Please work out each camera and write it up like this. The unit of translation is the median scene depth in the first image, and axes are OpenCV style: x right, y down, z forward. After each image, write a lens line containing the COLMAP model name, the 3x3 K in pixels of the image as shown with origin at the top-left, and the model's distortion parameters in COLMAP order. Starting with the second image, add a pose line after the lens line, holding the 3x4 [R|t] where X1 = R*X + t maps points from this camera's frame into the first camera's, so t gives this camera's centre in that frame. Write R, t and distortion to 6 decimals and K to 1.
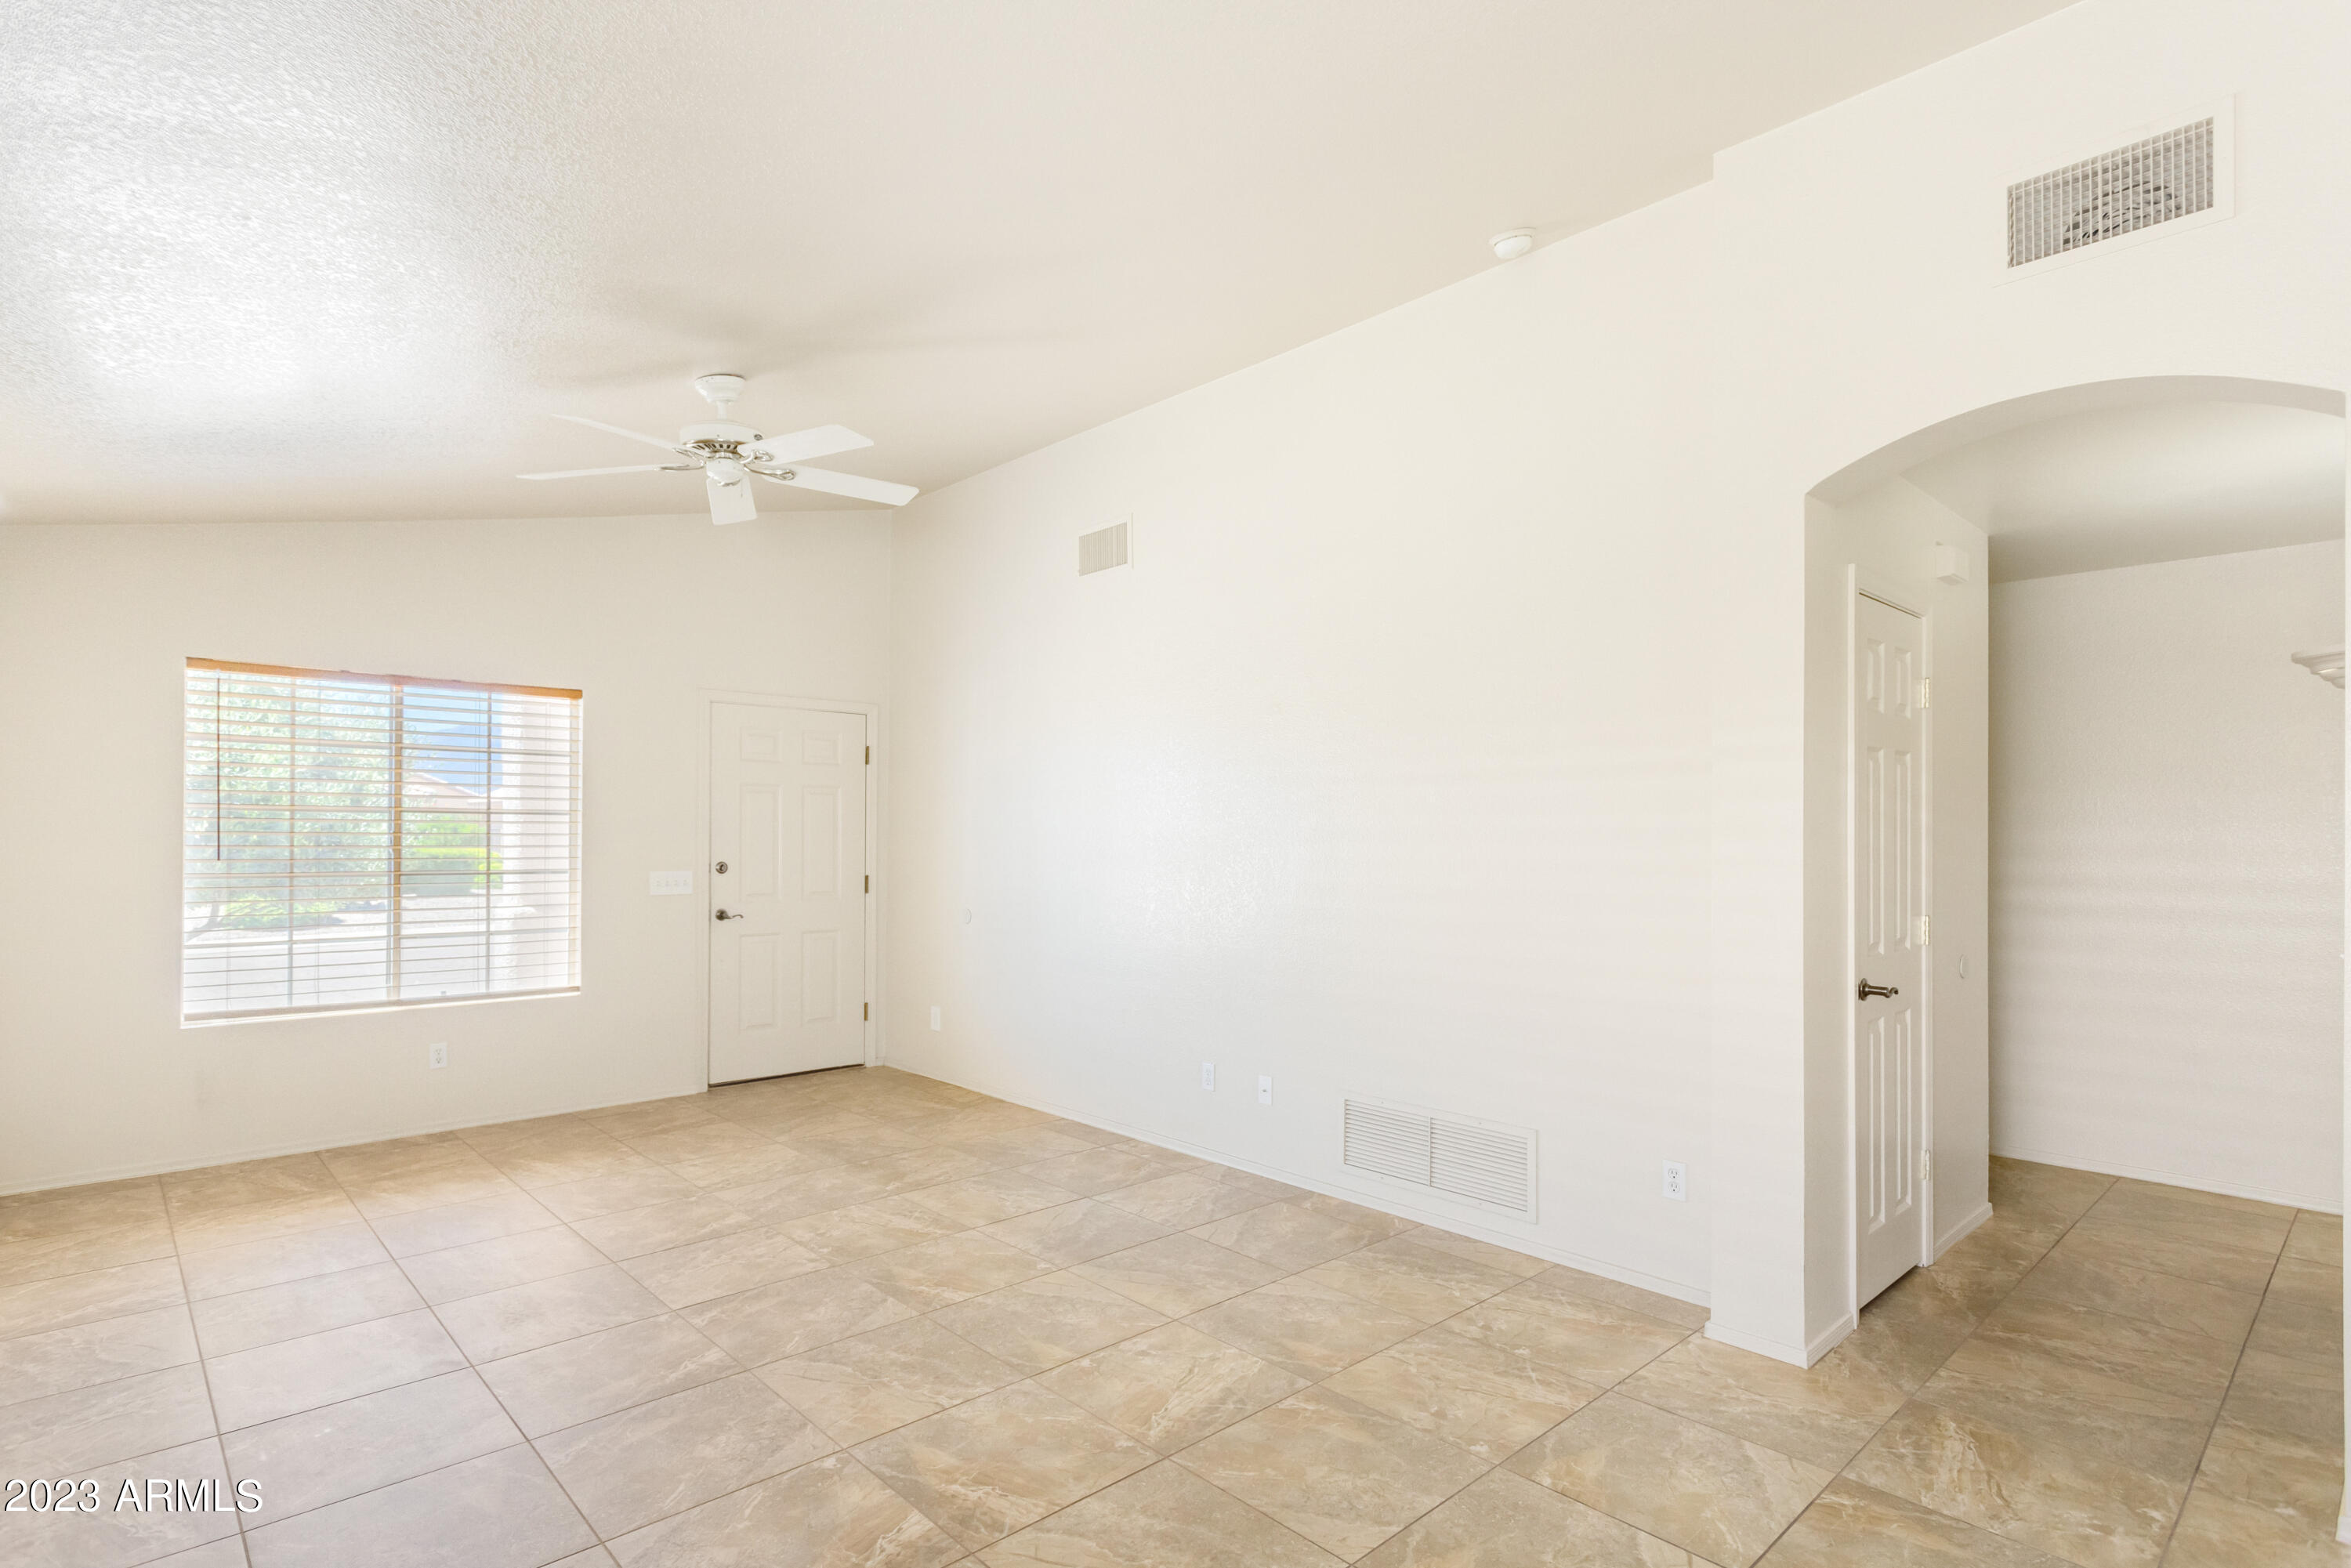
lens RADIAL K [[1137.1, 0, 1149.9], [0, 1137.1, 866.1], [0, 0, 1]] dist [-0.000428, 0.001149]
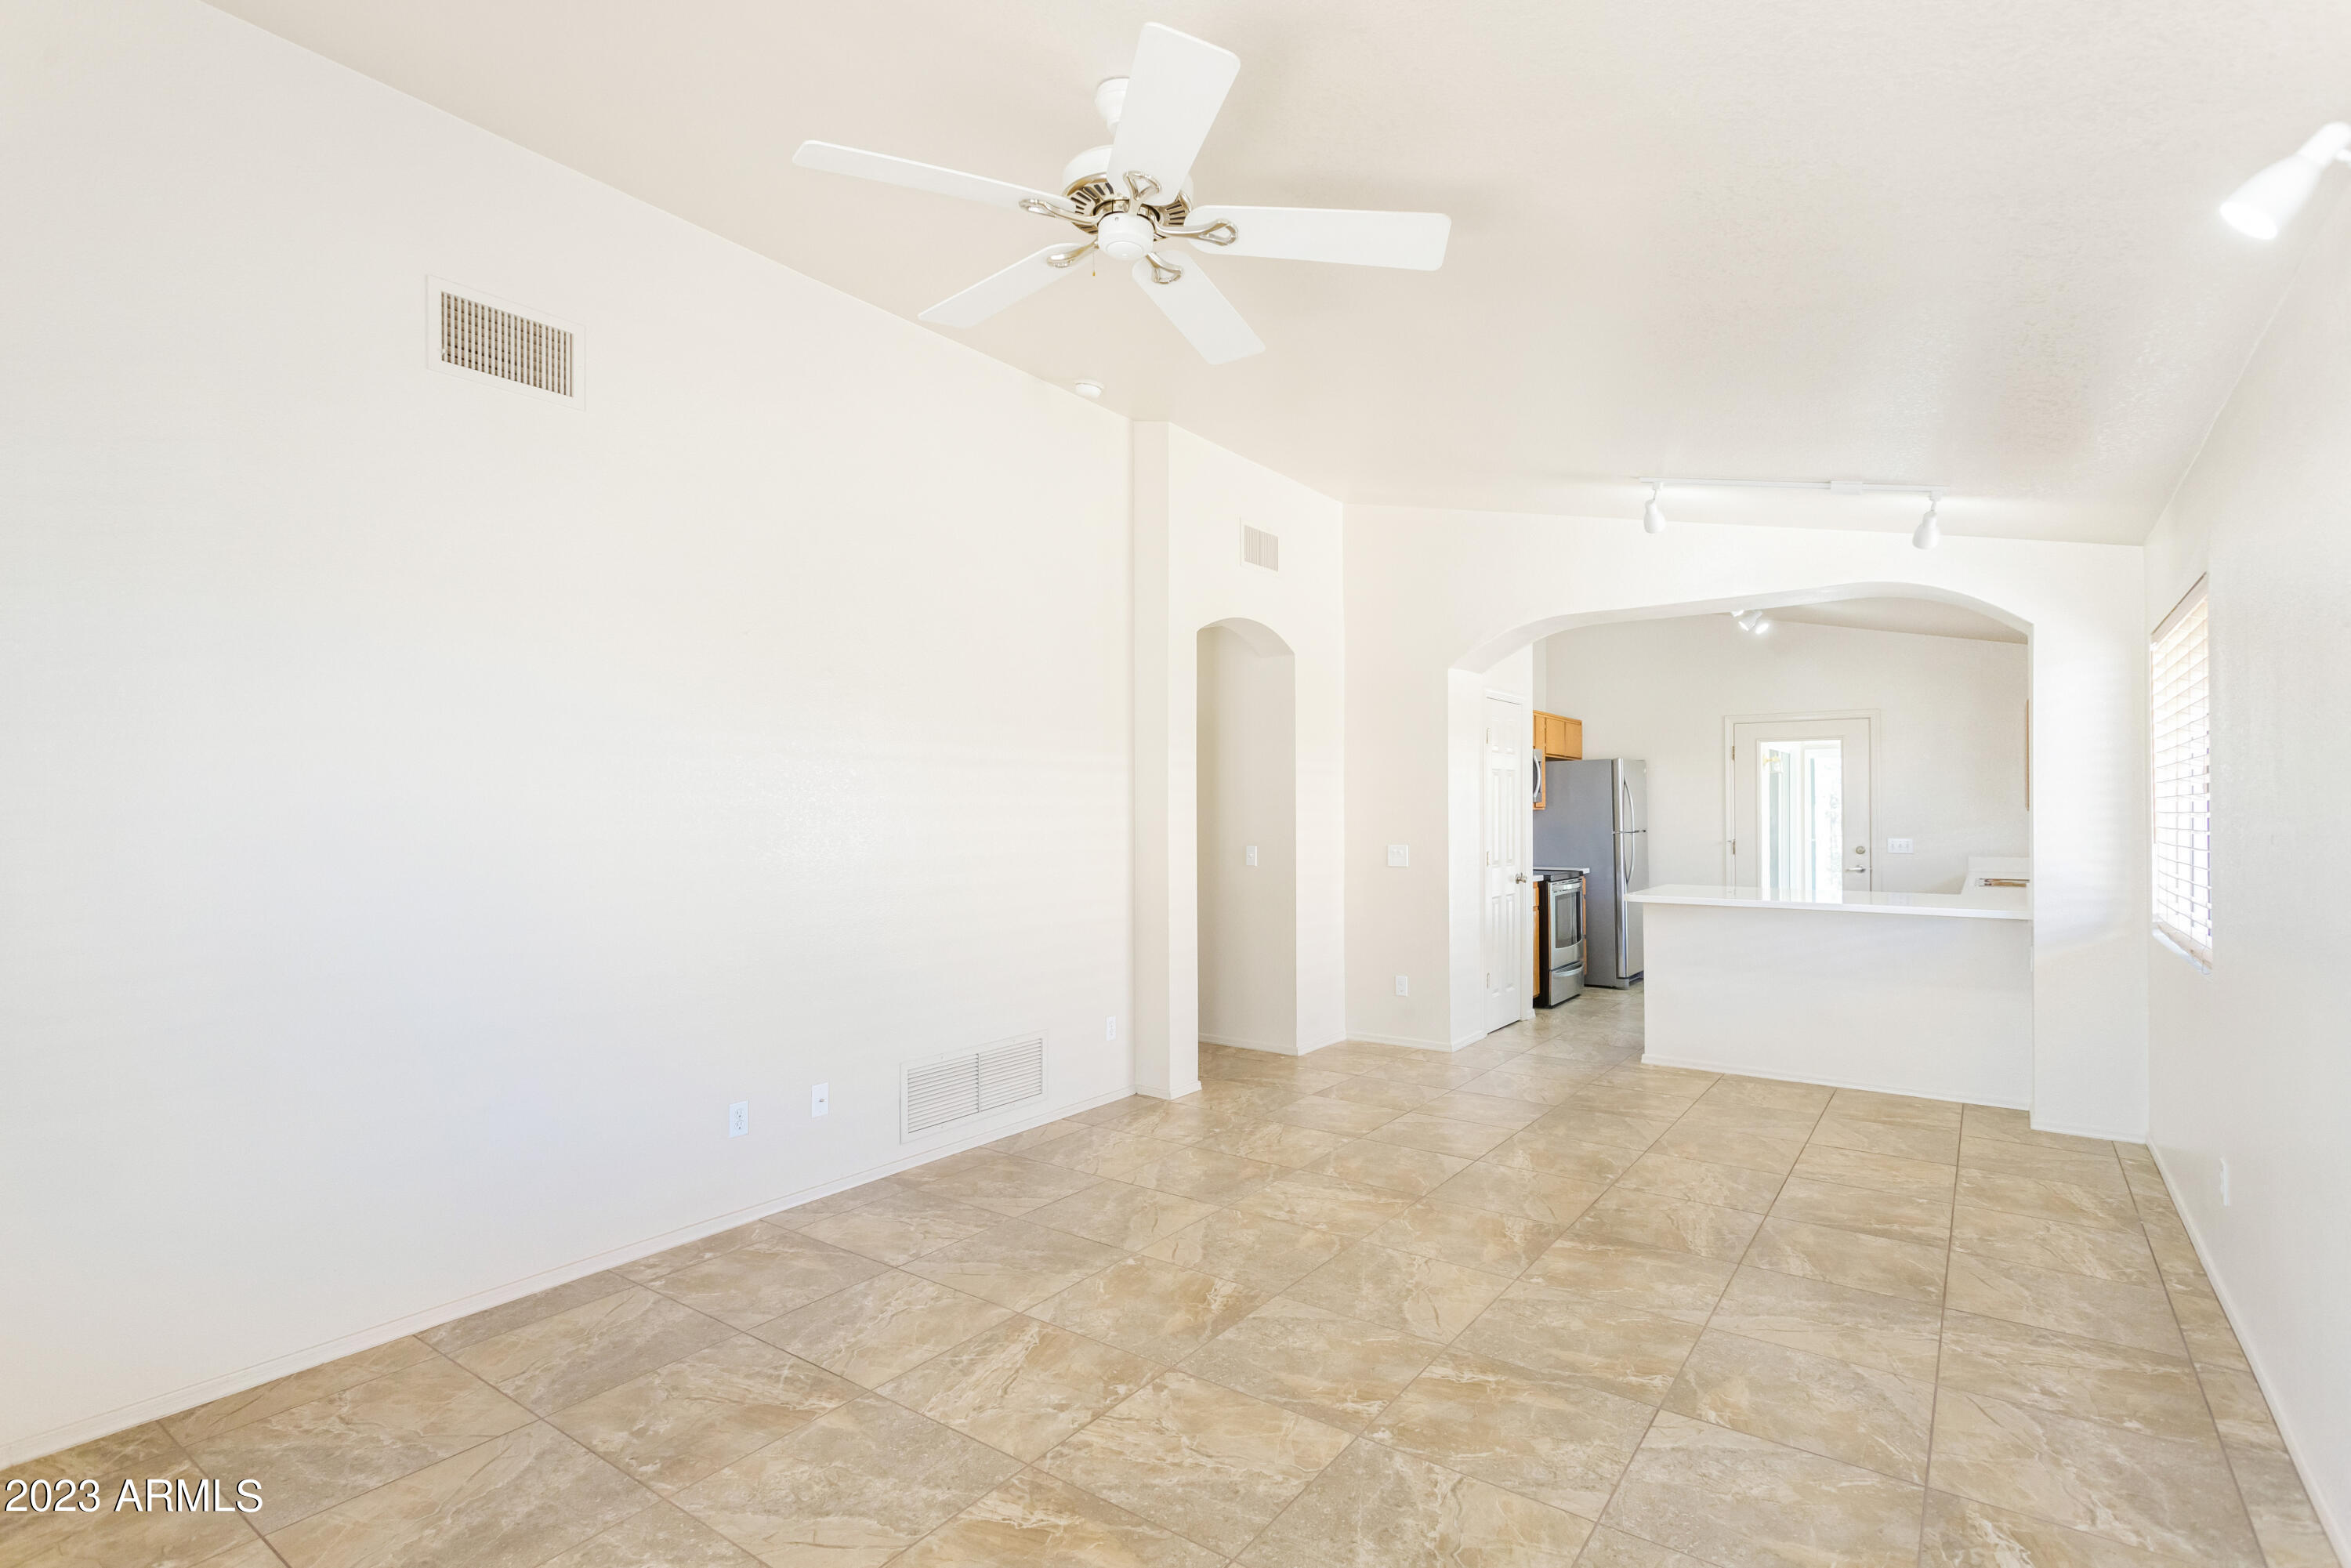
lens RADIAL K [[1137.1, 0, 1154.6], [0, 1137.1, 807.7], [0, 0, 1]] dist [-0.000428, 0.001149]
pose [[-0.182783, -0.000251, 0.983153, -0.940714], [0.029597, 0.999545, 0.005757, -0.031279], [-0.982708, 0.030151, -0.182693, 1.038106]]
